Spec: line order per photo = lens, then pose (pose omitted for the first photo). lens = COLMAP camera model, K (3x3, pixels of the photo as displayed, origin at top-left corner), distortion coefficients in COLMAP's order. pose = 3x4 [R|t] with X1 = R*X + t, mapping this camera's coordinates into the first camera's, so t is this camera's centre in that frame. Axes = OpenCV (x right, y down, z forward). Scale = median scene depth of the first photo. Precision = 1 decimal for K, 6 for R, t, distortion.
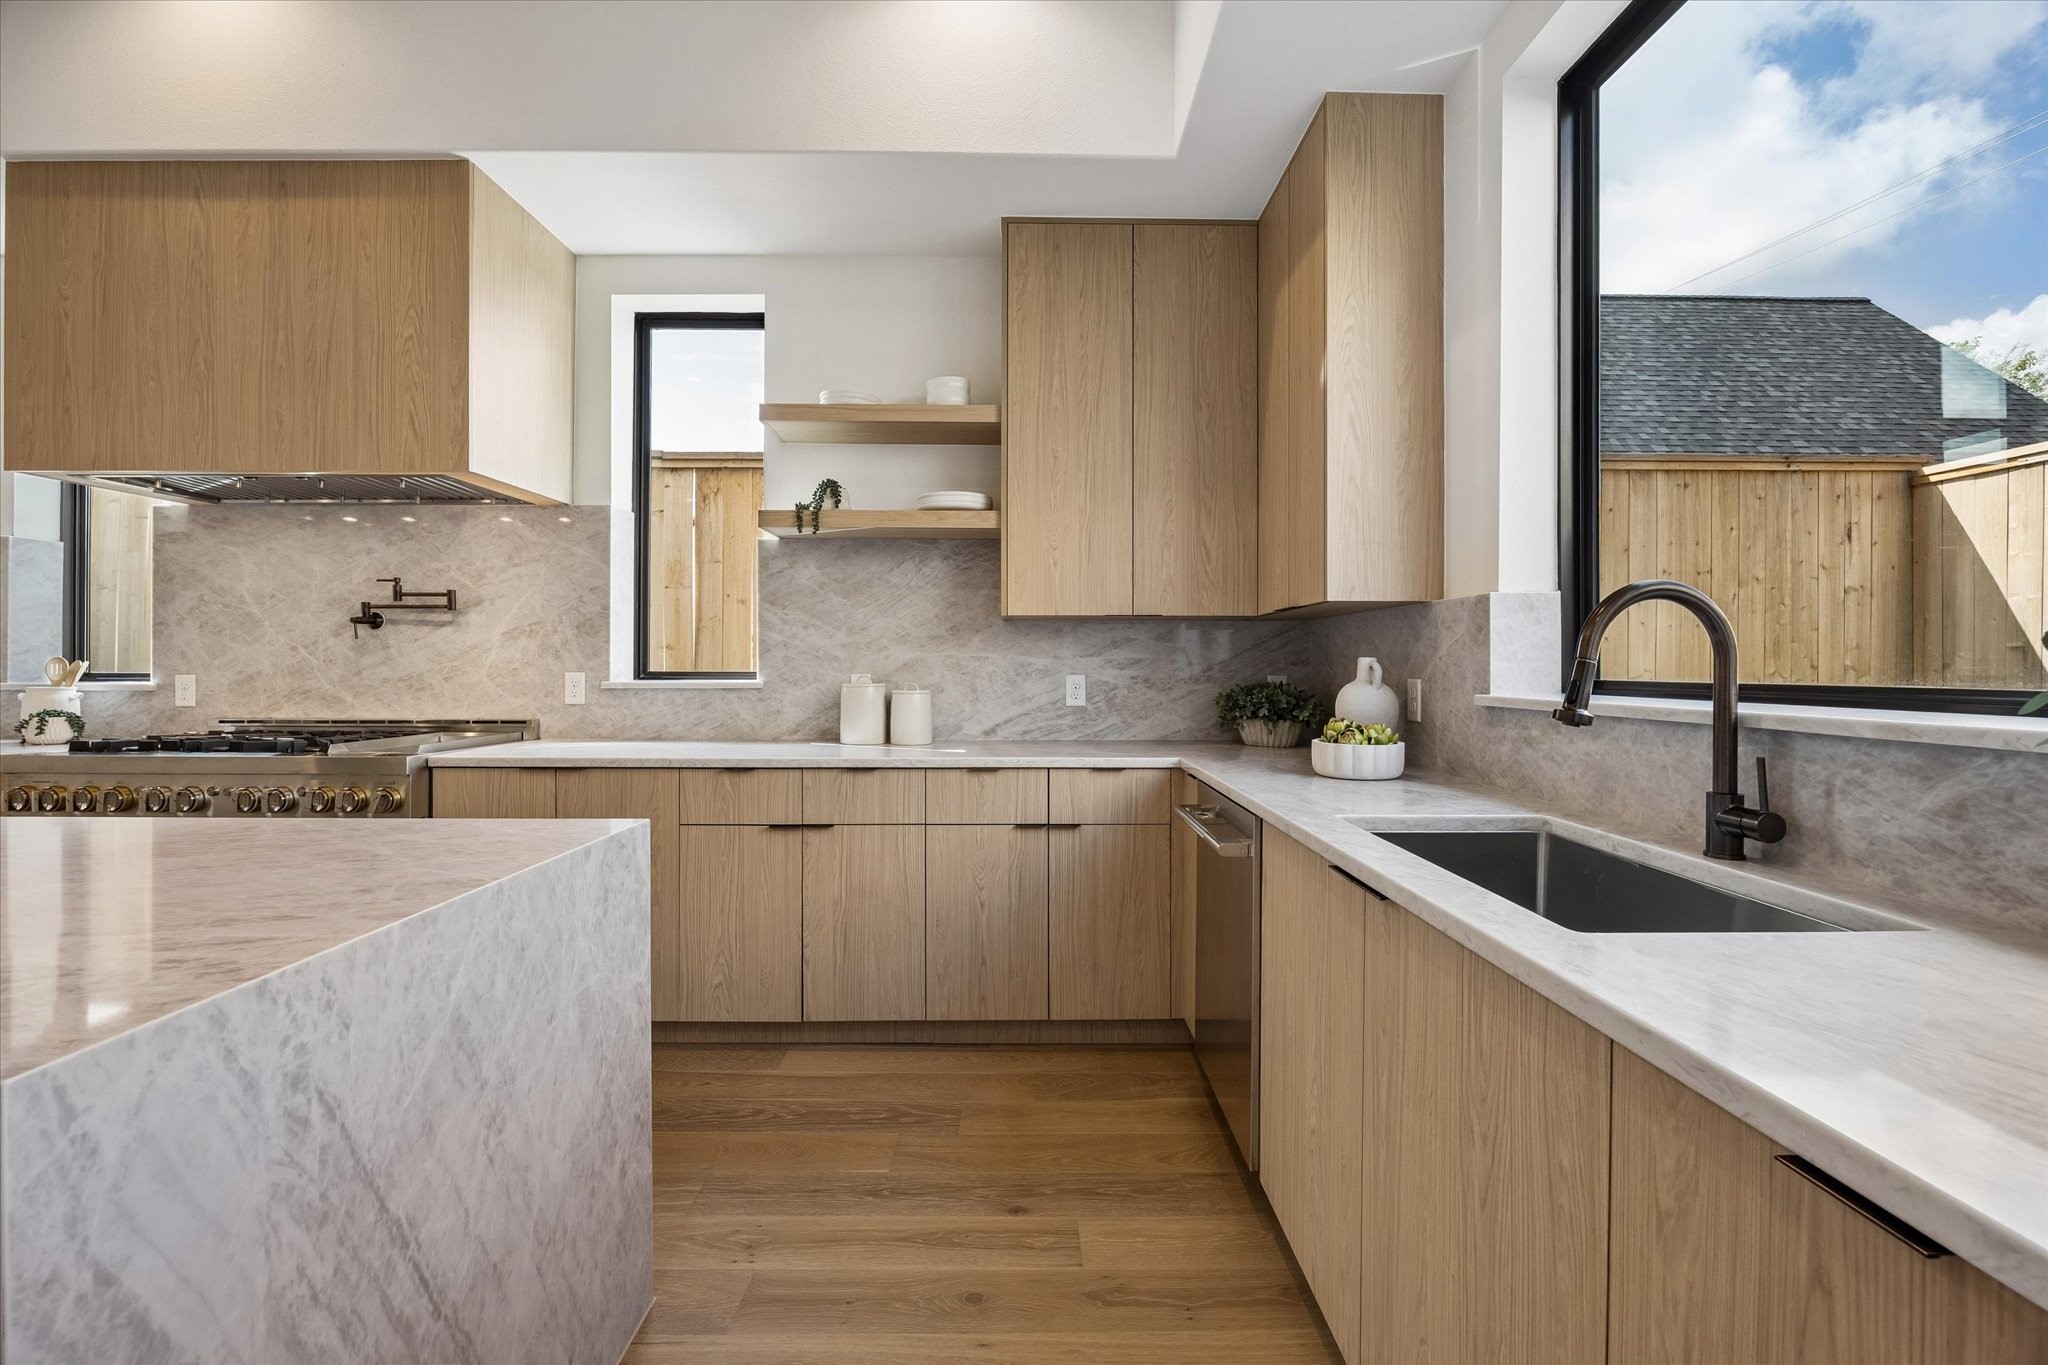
lens RADIAL K [[861.2, 0, 1024.3], [0, 861.2, 665.4], [0, 0, 1]] dist [-0.016458, 0.000410]
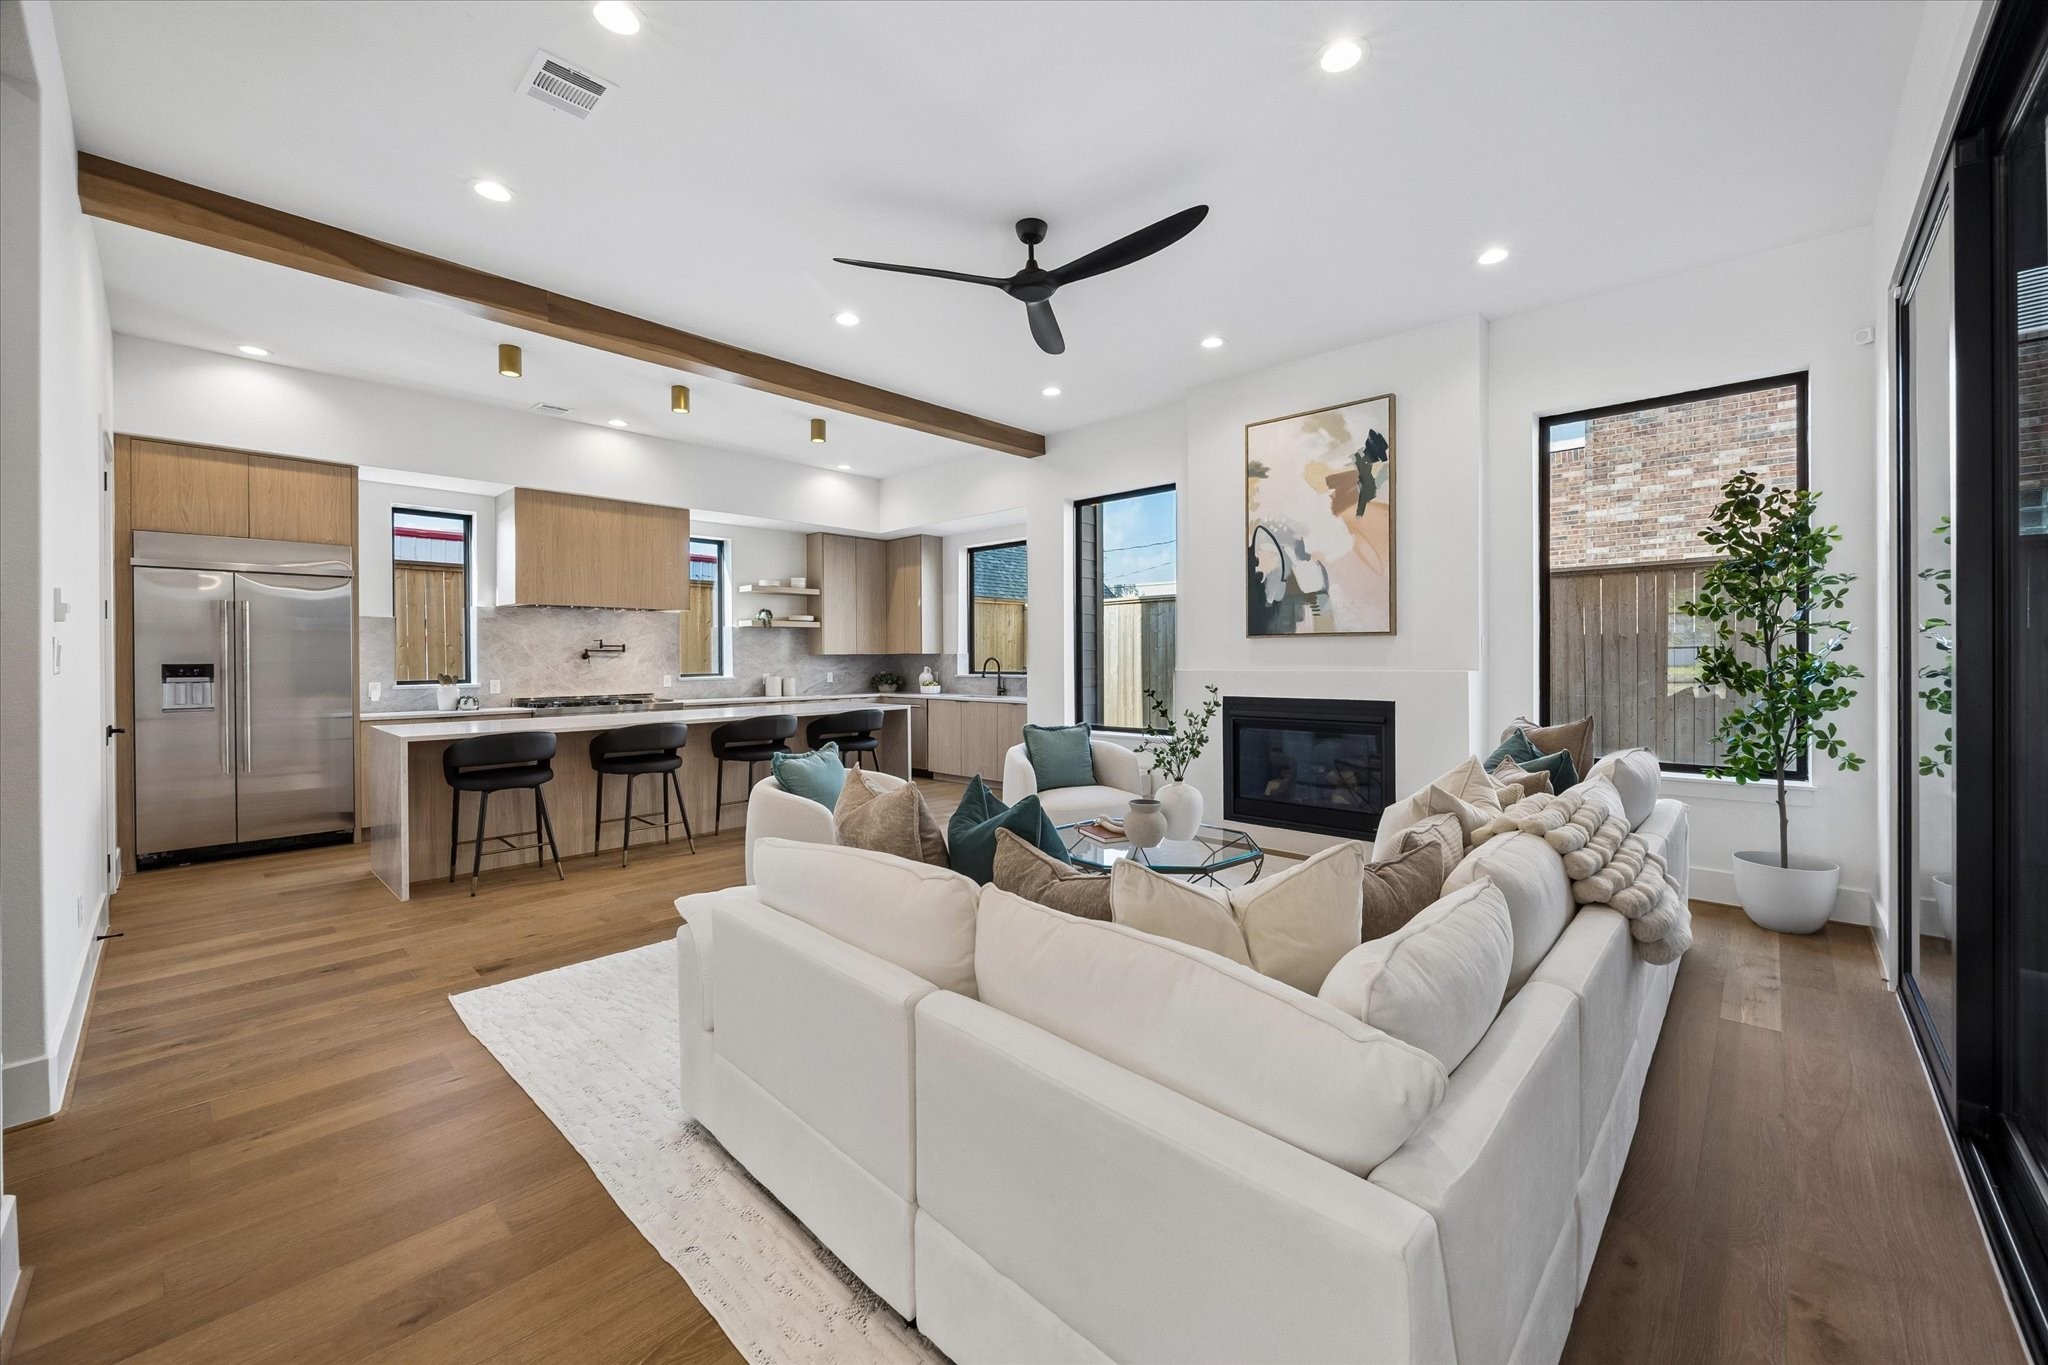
lens RADIAL K [[787.7, 0, 1028.1], [0, 787.7, 664.6], [0, 0, 1]] dist [-0.006933, 0.001328]
pose [[0.697258, -0.014205, 0.716679, -1.529306], [0.008937, 0.999898, 0.011123, -0.042601], [-0.716764, -0.001350, 0.697314, -1.548168]]
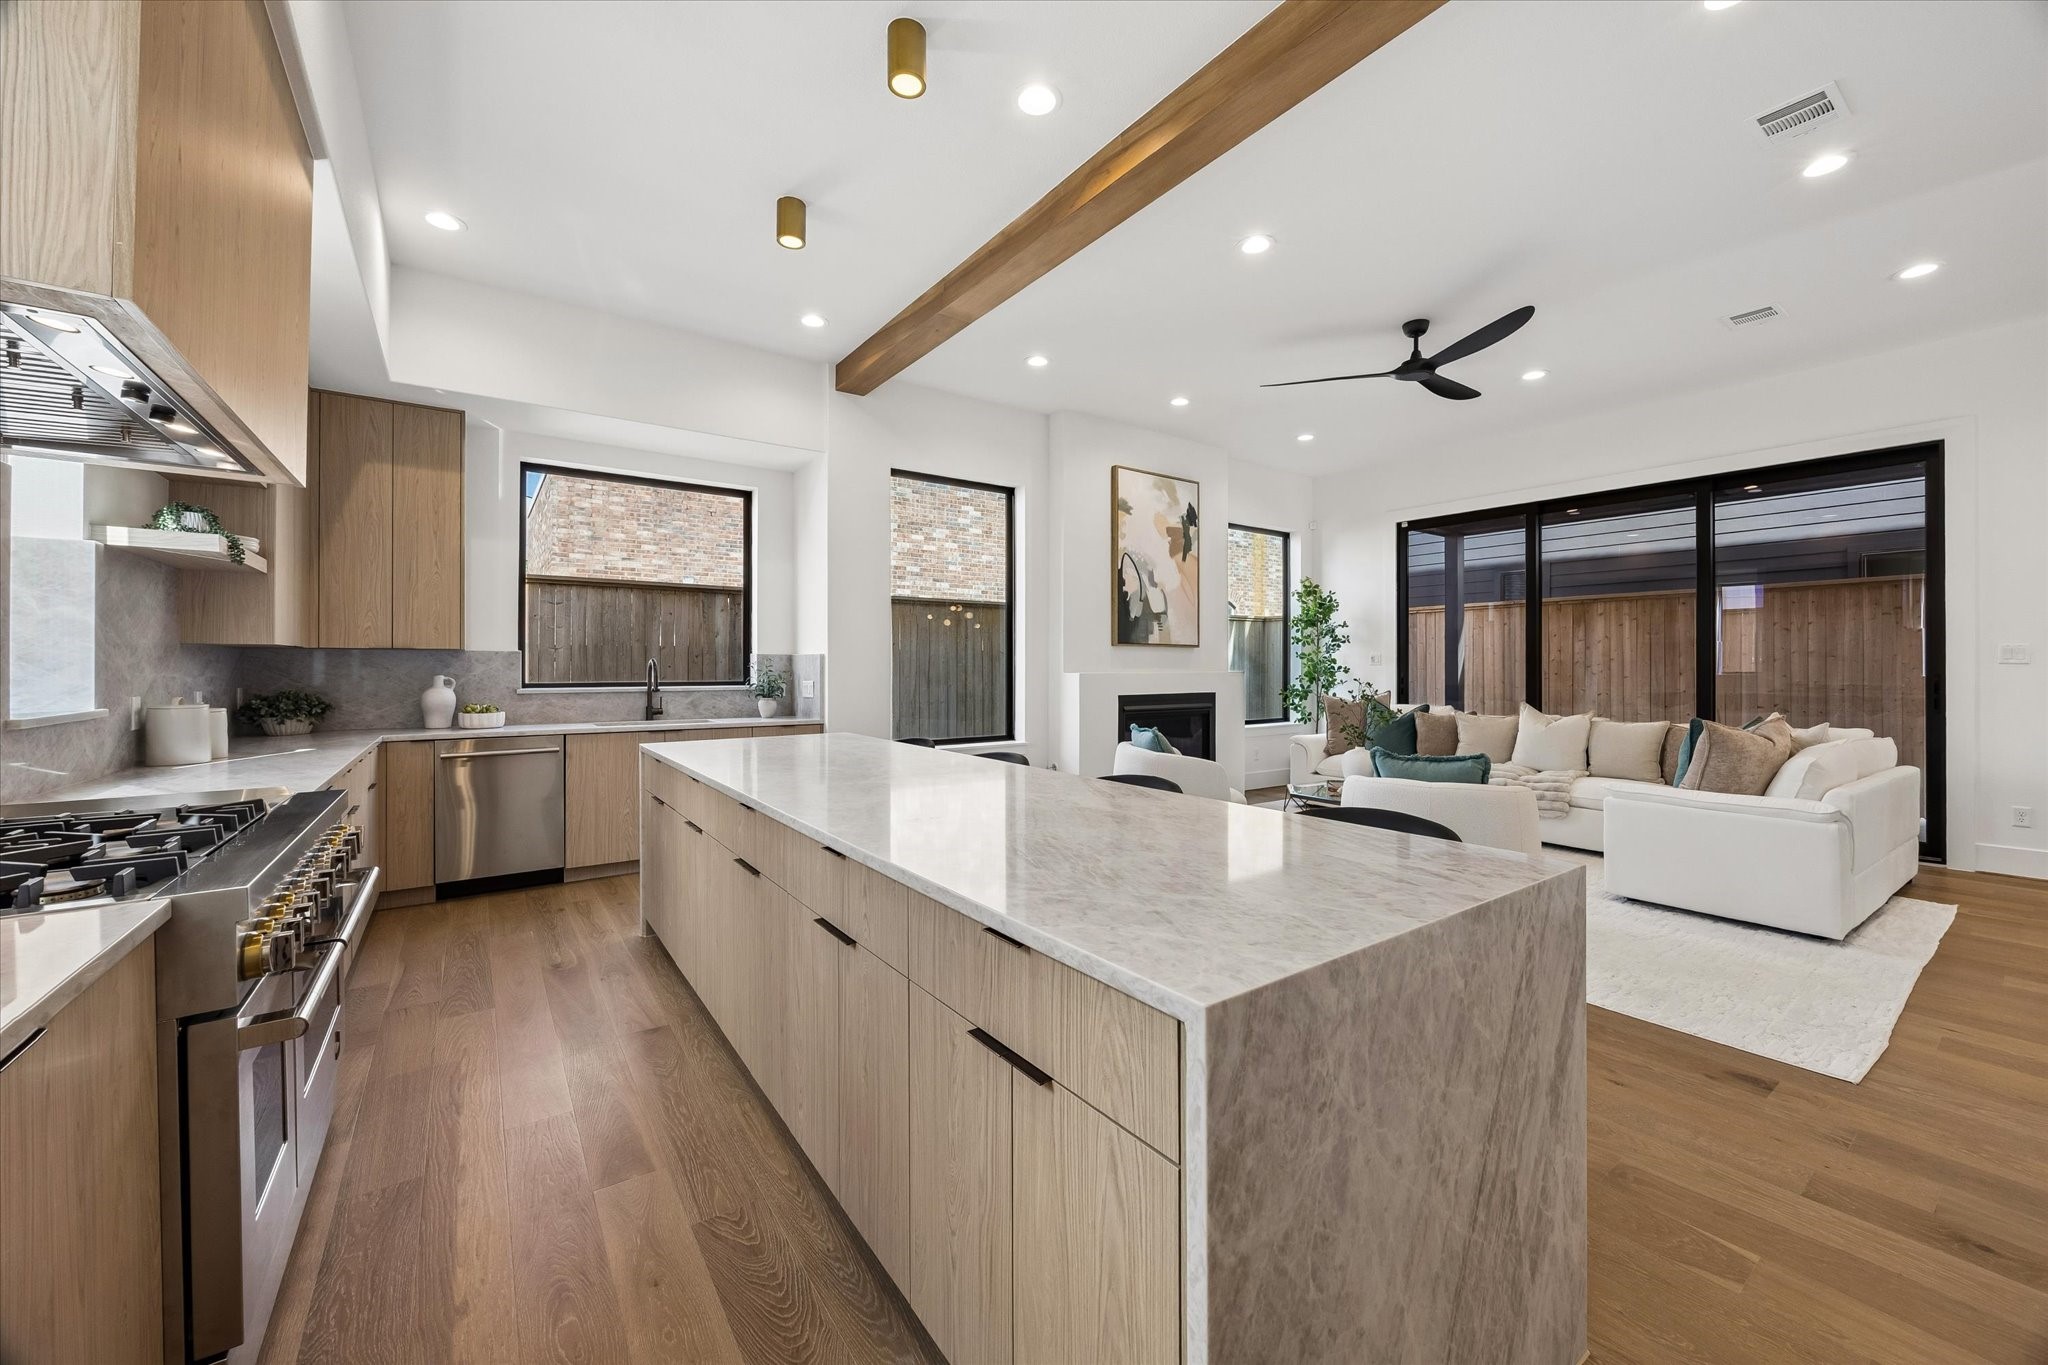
lens RADIAL K [[787.7, 0, 1033.1], [0, 787.7, 668.6], [0, 0, 1]] dist [-0.006933, 0.001328]
pose [[-0.566496, -0.003917, 0.824055, -1.509165], [-0.000210, 0.999989, 0.004608, -0.026975], [-0.824065, 0.002437, -0.566490, 0.690568]]
